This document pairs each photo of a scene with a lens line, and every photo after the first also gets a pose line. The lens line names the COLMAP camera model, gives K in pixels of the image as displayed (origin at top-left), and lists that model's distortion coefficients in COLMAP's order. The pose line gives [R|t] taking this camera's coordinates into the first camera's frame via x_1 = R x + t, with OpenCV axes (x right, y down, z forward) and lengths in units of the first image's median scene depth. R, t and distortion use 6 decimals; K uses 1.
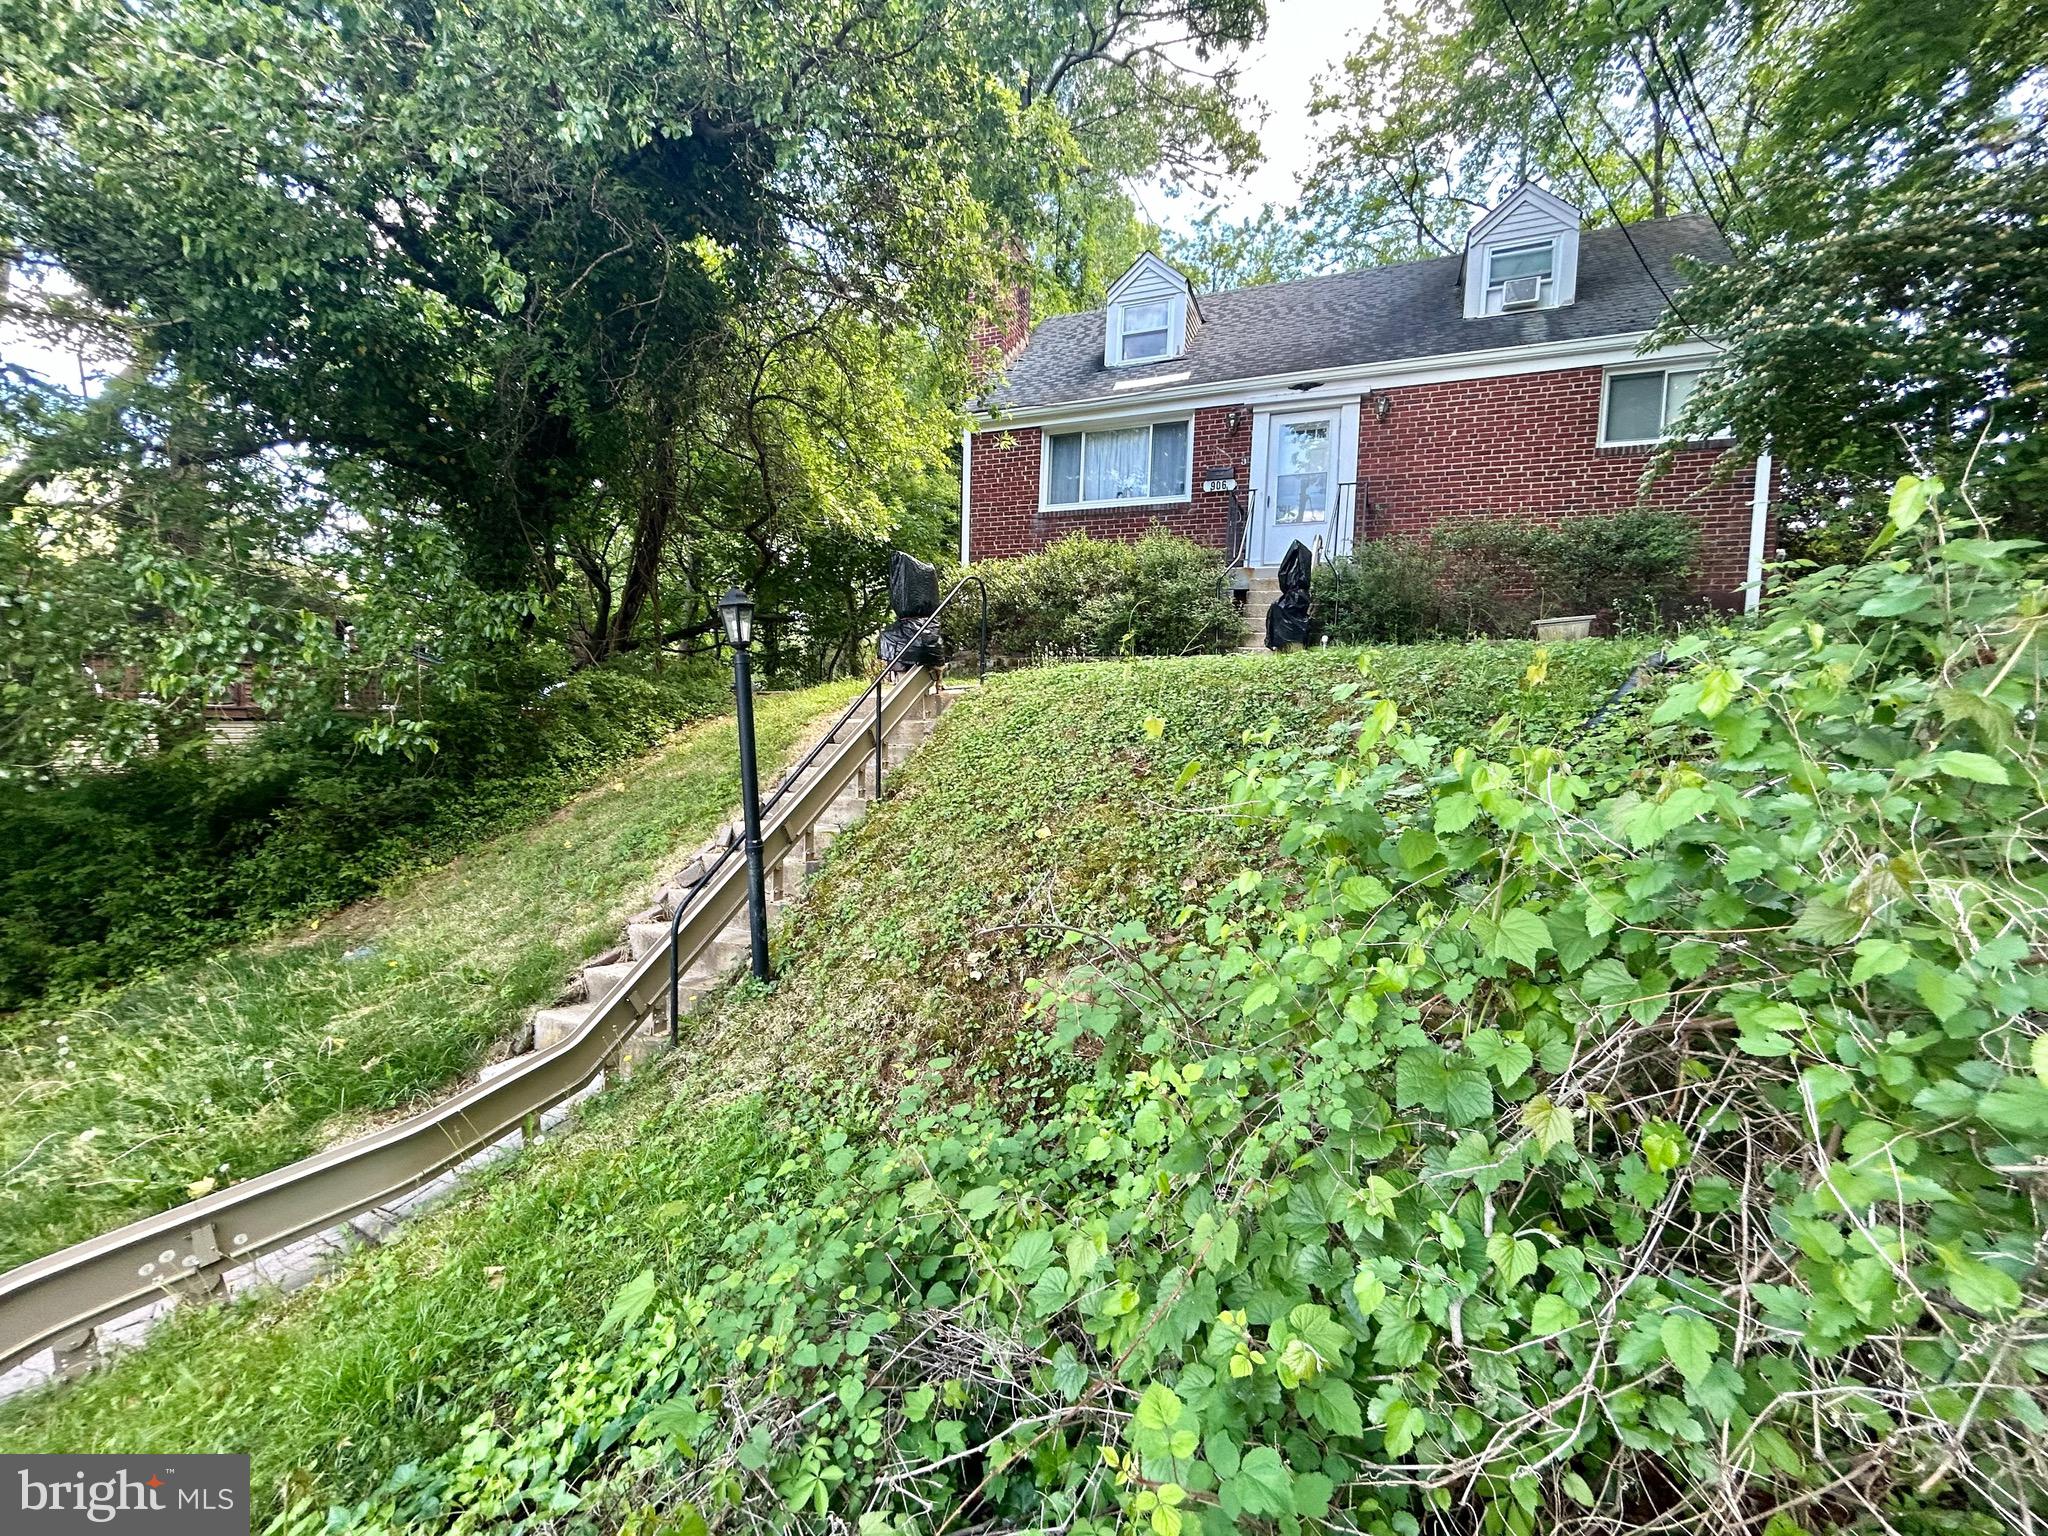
lens RADIAL K [[813.0, 0, 1025.1], [0, 813.0, 771.9], [0, 0, 1]] dist [-0.002178, -0.000107]
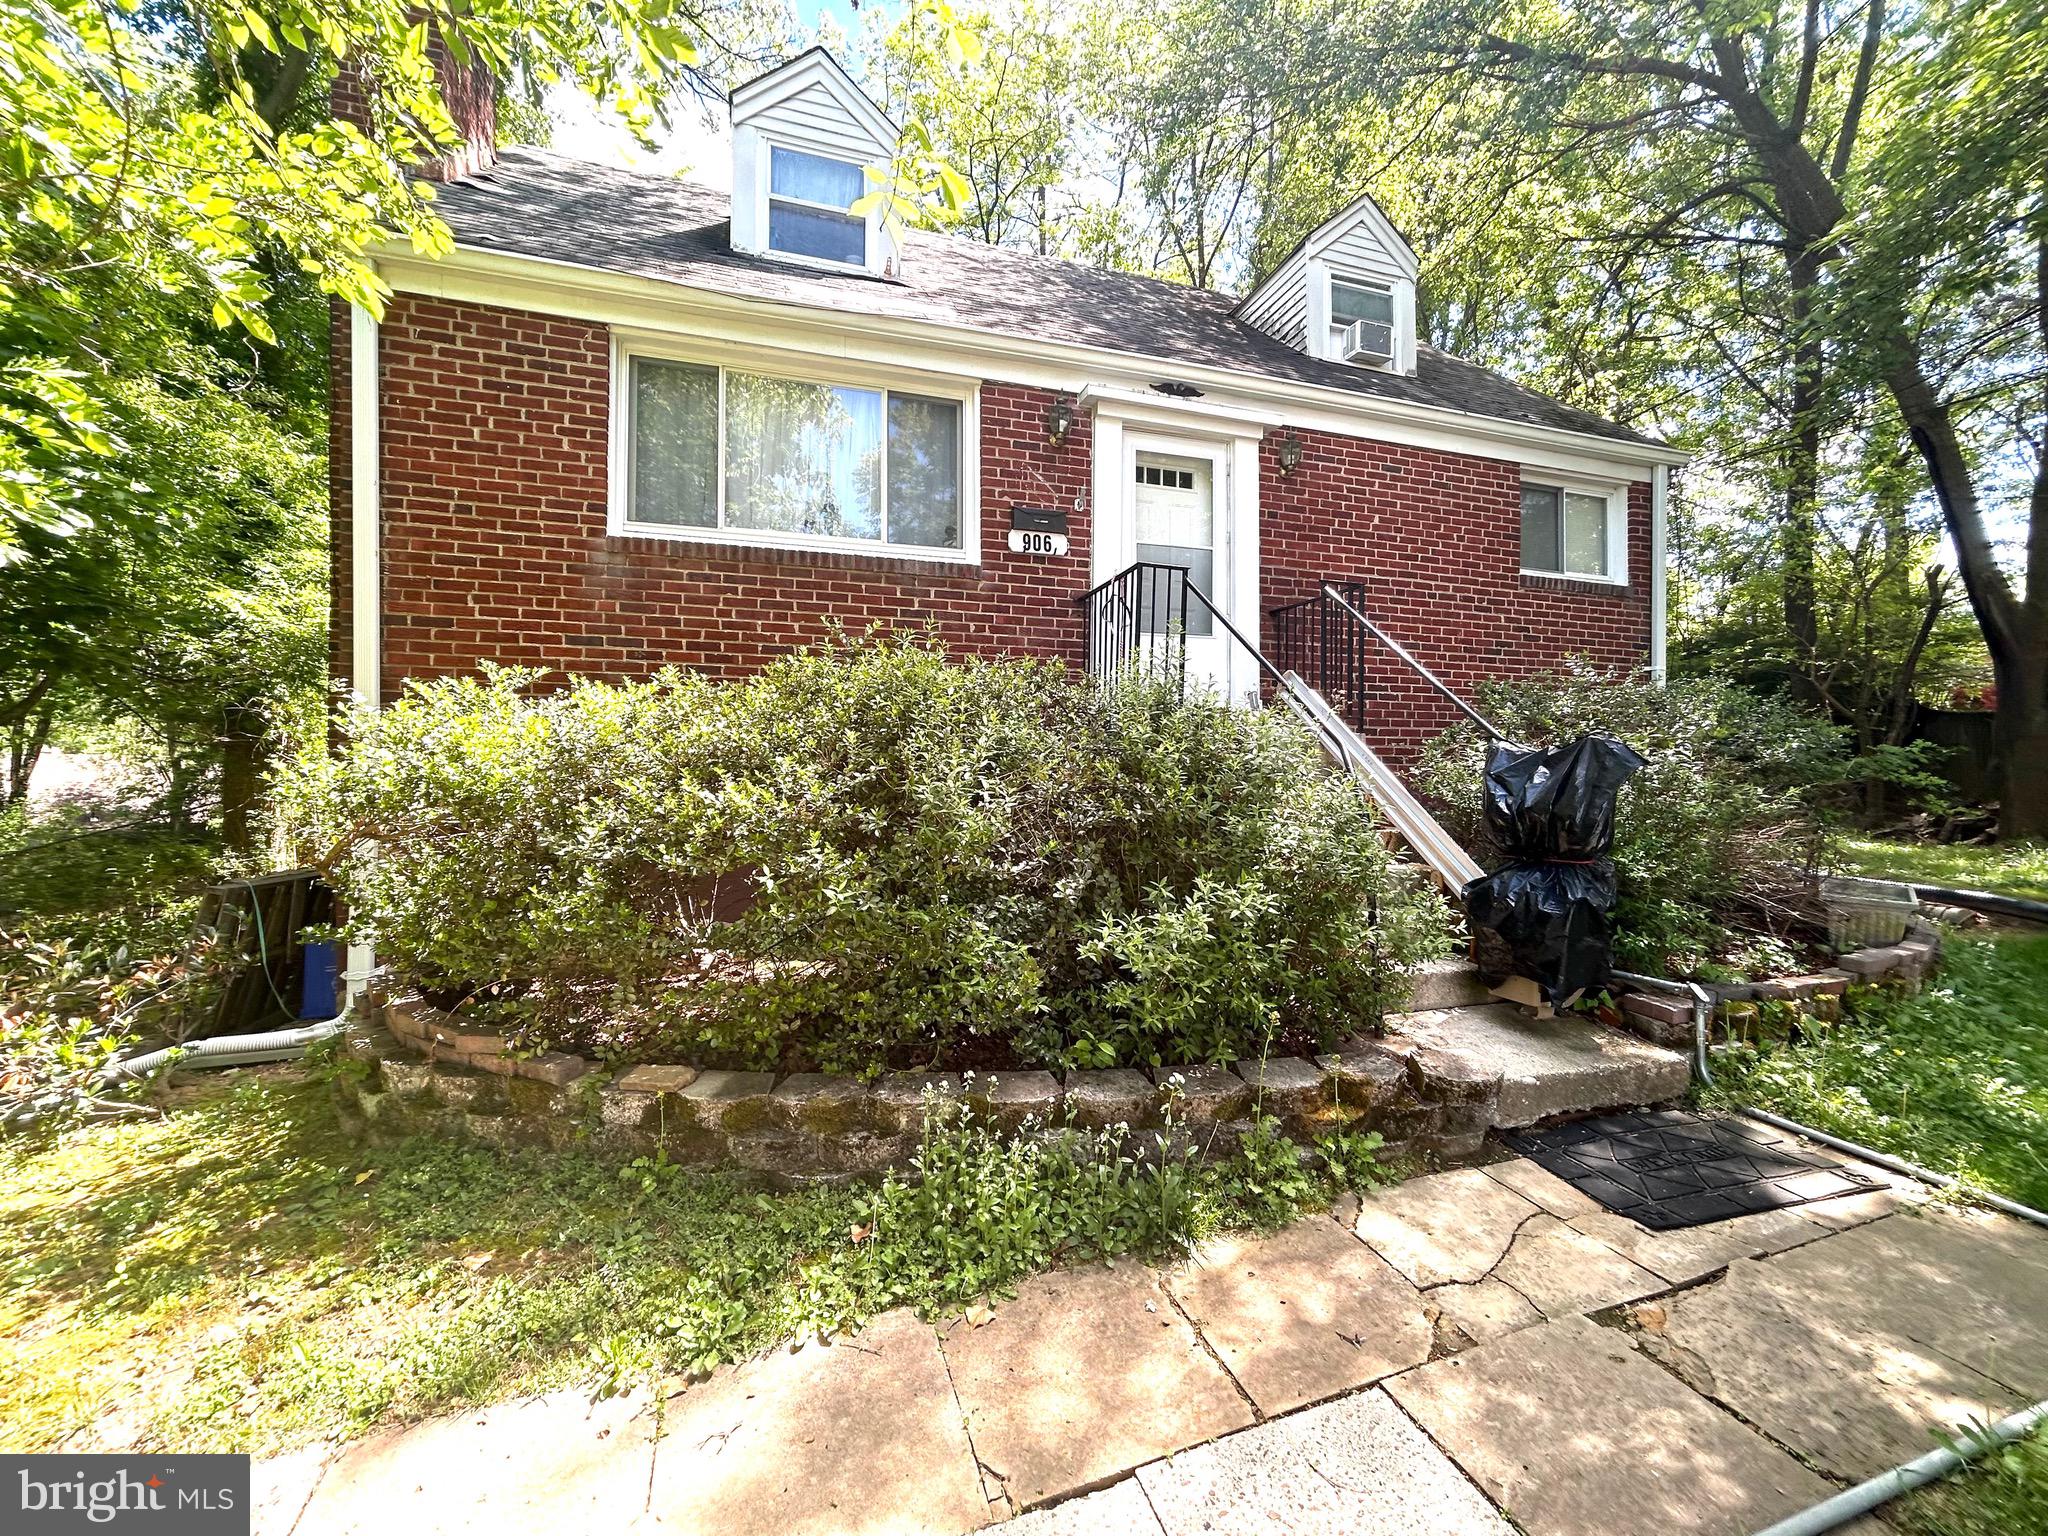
lens RADIAL K [[813.0, 0, 1028.0], [0, 813.0, 766.1], [0, 0, 1]] dist [-0.002178, -0.000107]
pose [[0.769061, -0.023979, 0.638725, -0.089043], [0.066799, 0.996839, -0.043007, -0.194836], [-0.635675, 0.075741, 0.768232, 0.632744]]
